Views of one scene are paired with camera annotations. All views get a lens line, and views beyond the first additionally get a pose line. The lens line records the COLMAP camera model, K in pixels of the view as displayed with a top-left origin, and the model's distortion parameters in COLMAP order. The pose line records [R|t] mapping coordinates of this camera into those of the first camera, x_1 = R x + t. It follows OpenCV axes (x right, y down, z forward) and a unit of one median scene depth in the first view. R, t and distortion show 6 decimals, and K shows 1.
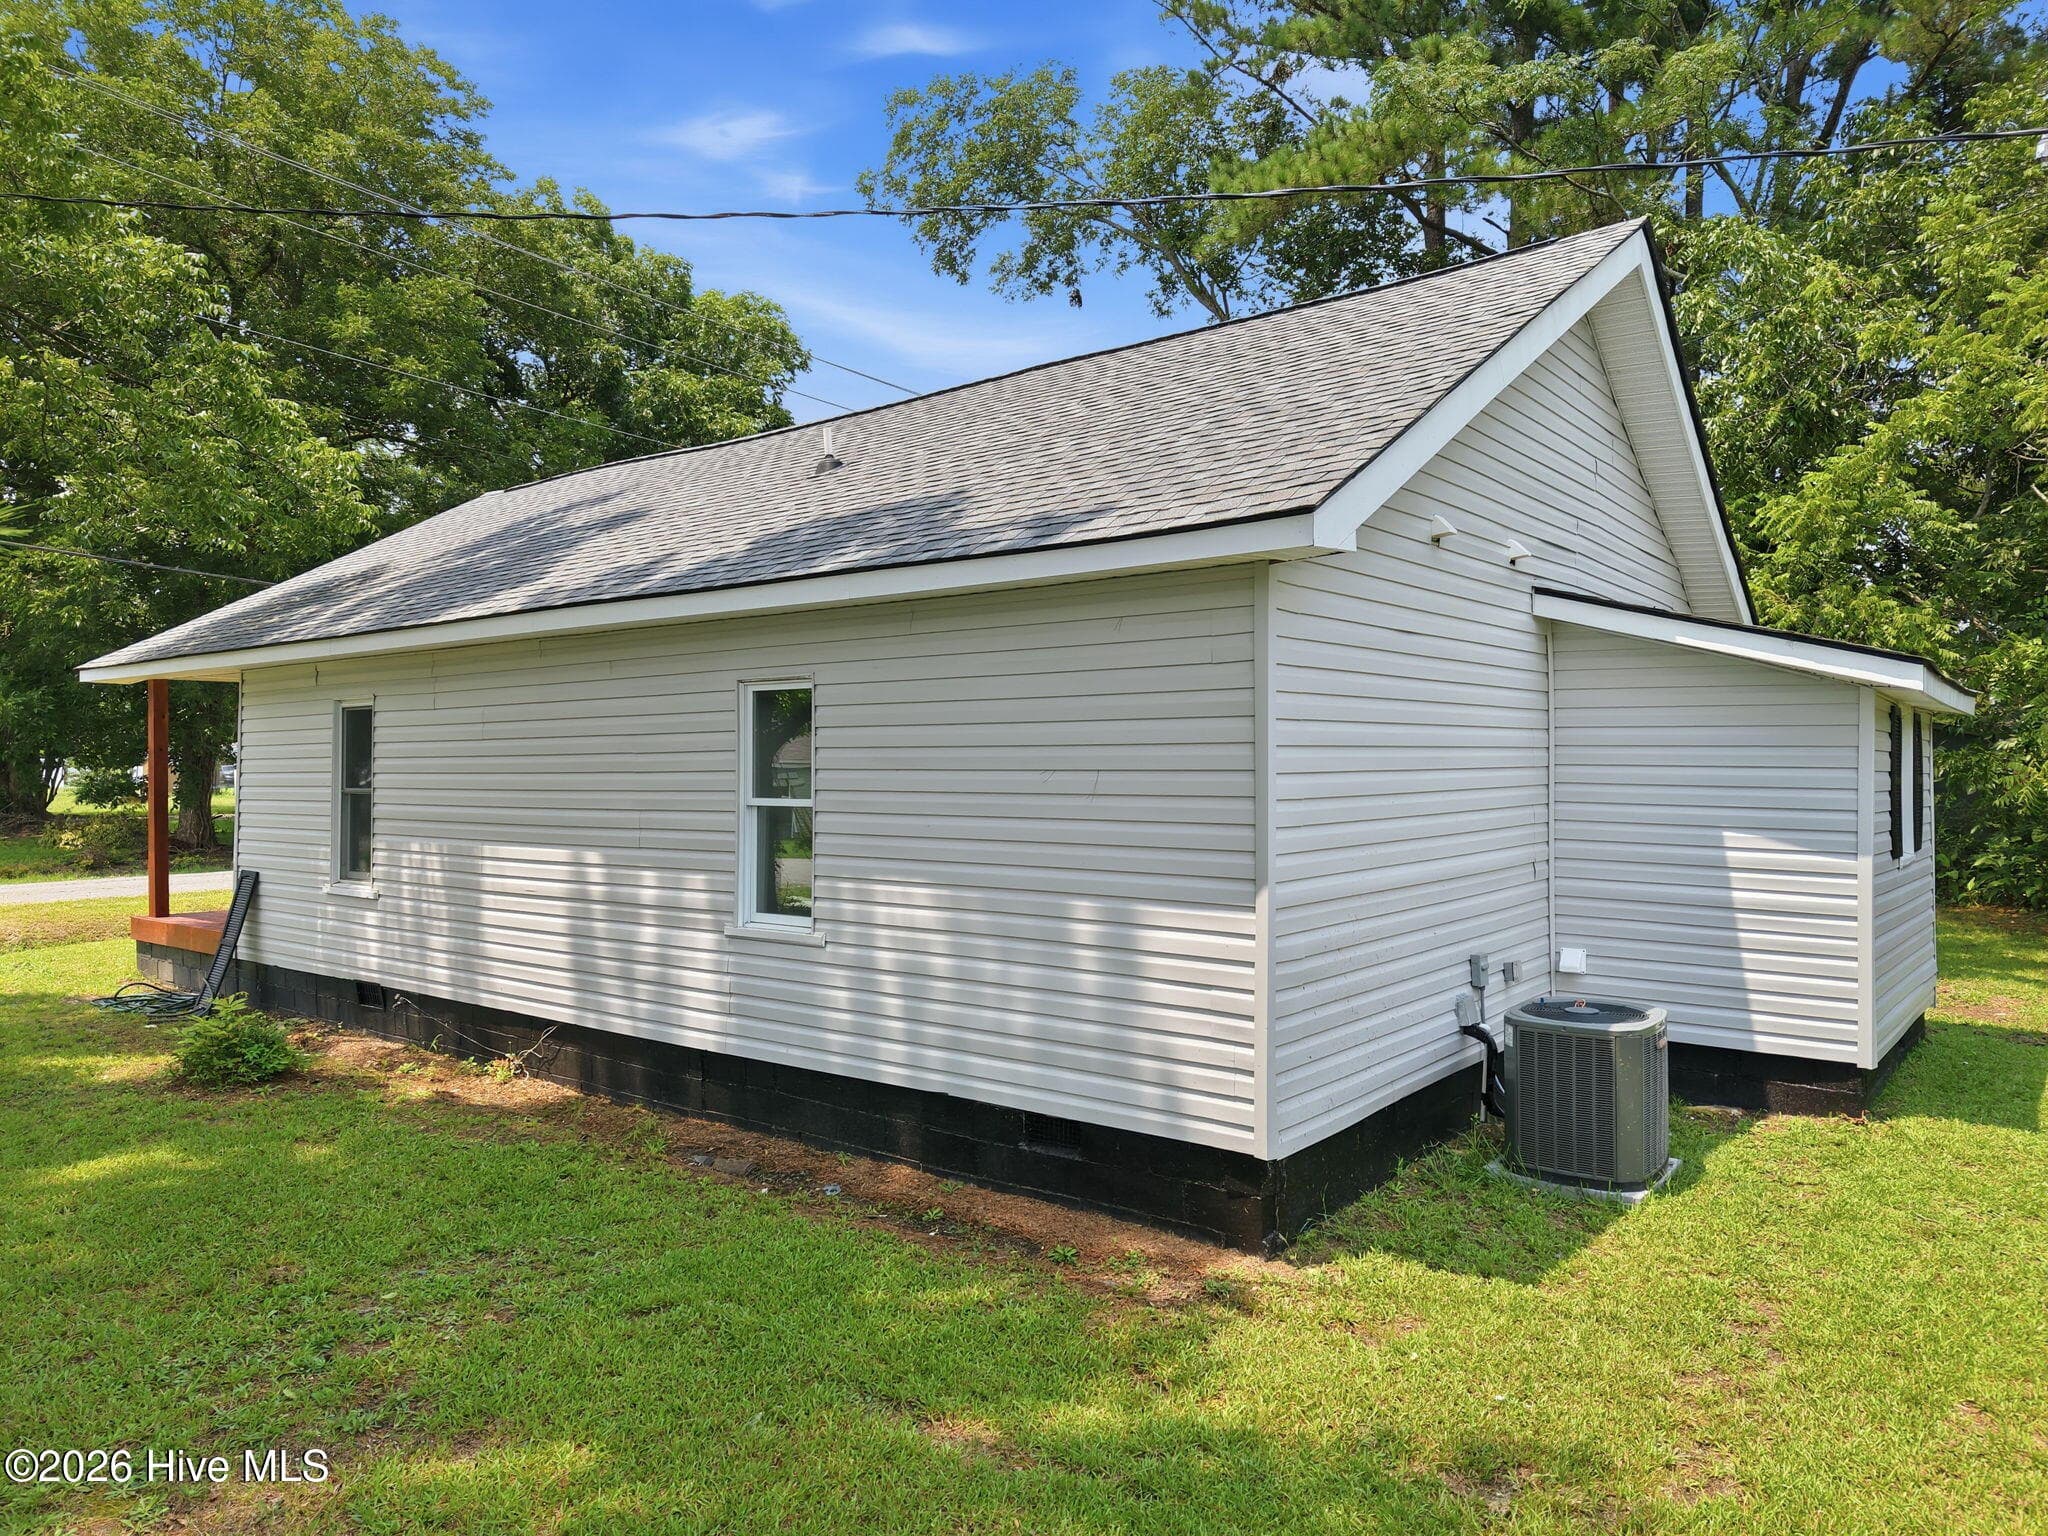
lens RADIAL K [[1387.4, 0, 1050.2], [0, 1387.4, 825.6], [0, 0, 1]] dist [0.027962, -0.025945]
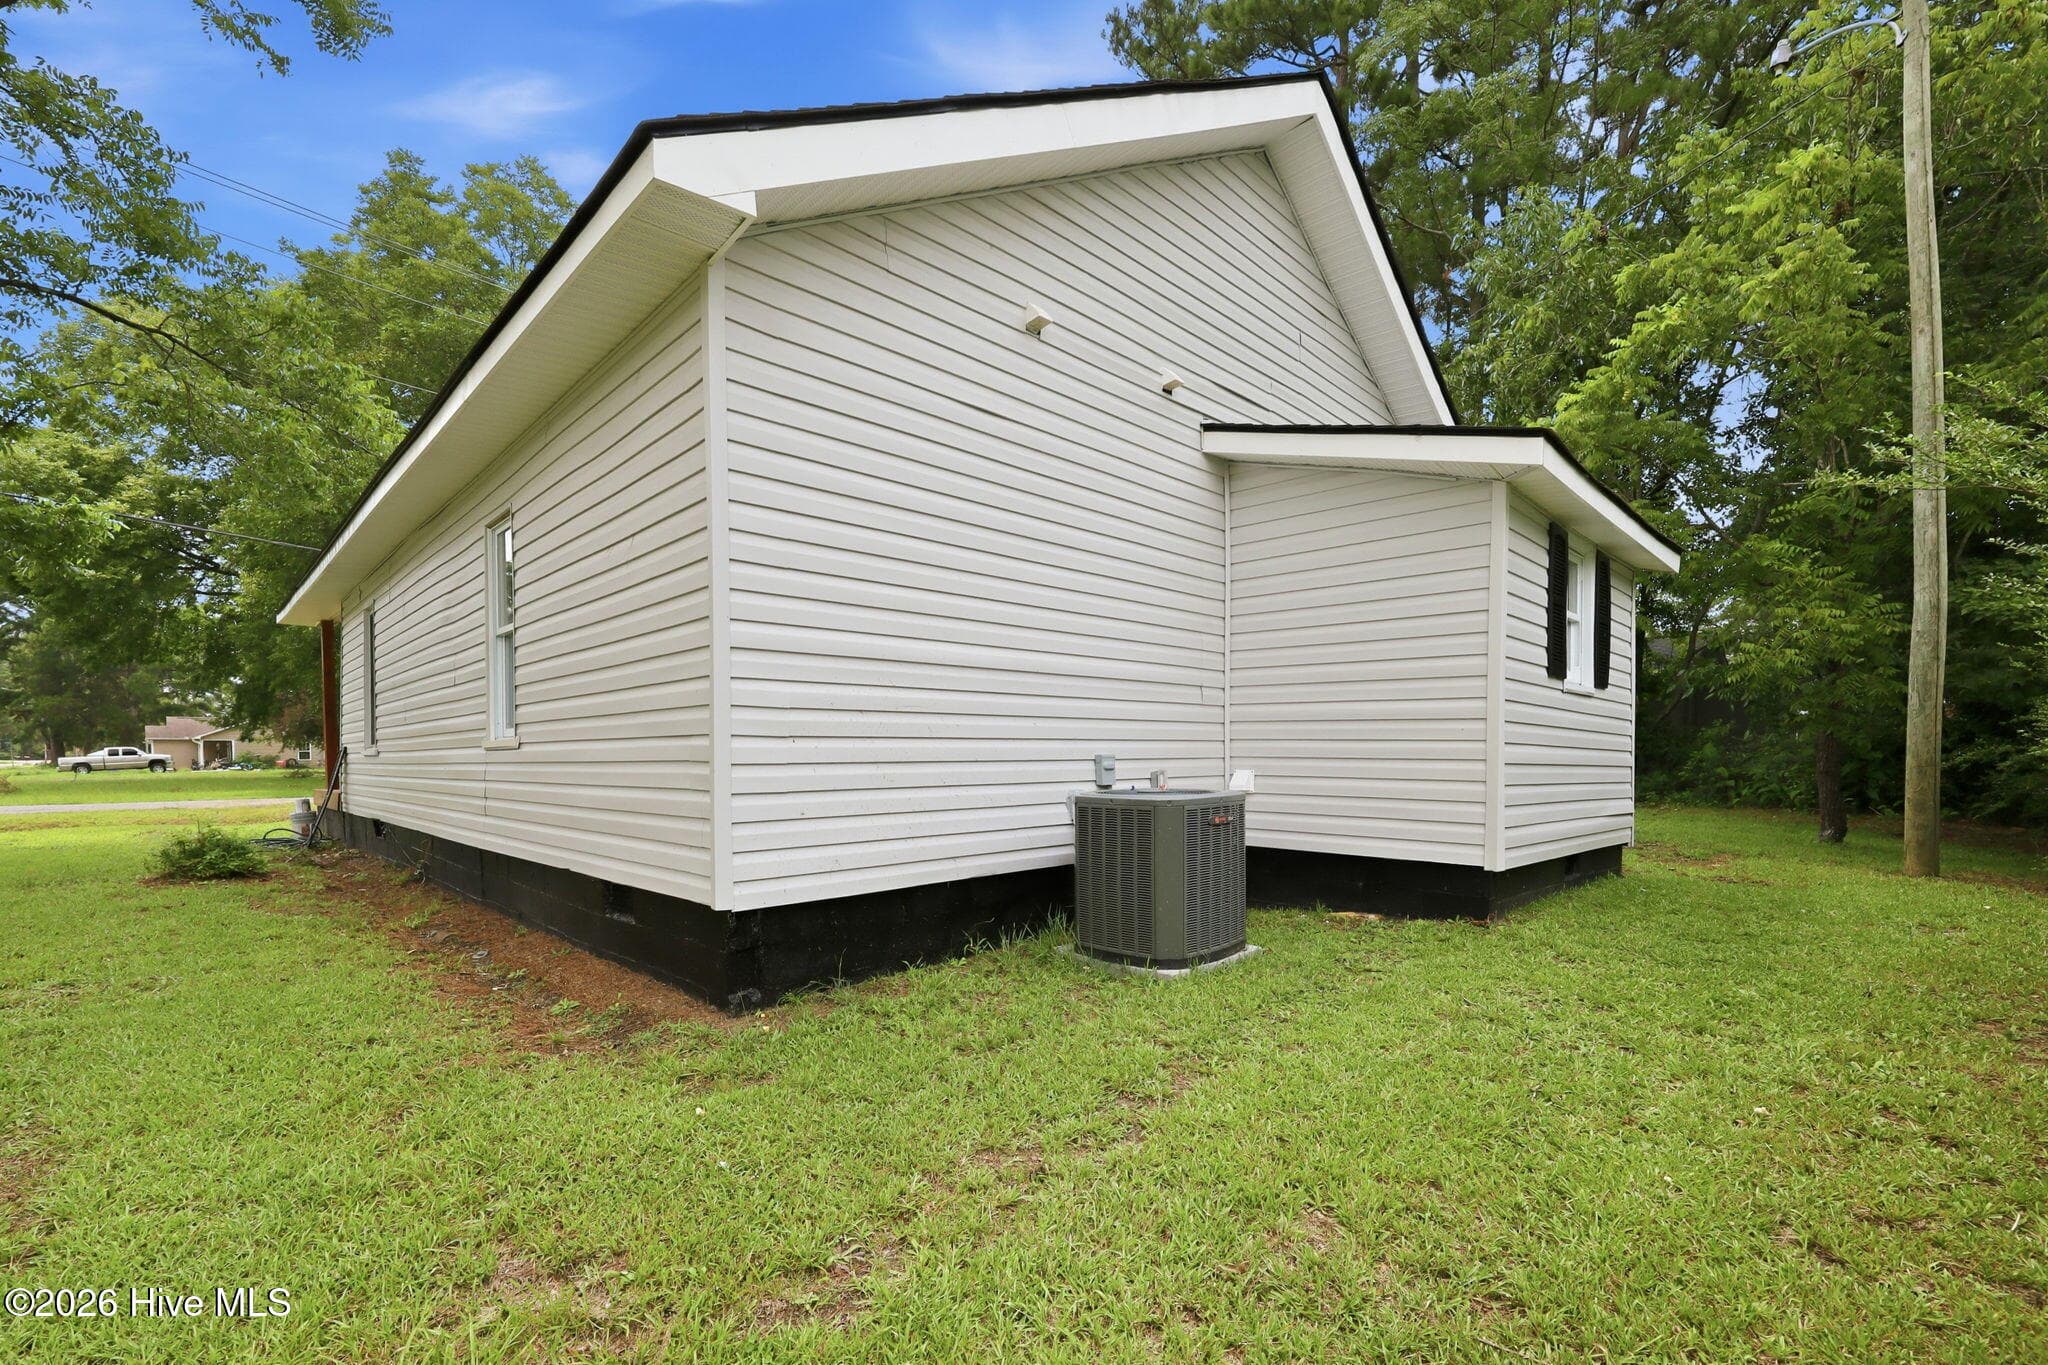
lens RADIAL K [[926.9, 0, 1027.6], [0, 926.9, 815.3], [0, 0, 1]] dist [0.004420, 0.000533]
pose [[0.993182, 0.013170, -0.115830, 0.306527], [-0.009907, 0.999539, 0.028705, 0.109187], [0.116155, -0.027362, 0.992854, 0.281346]]
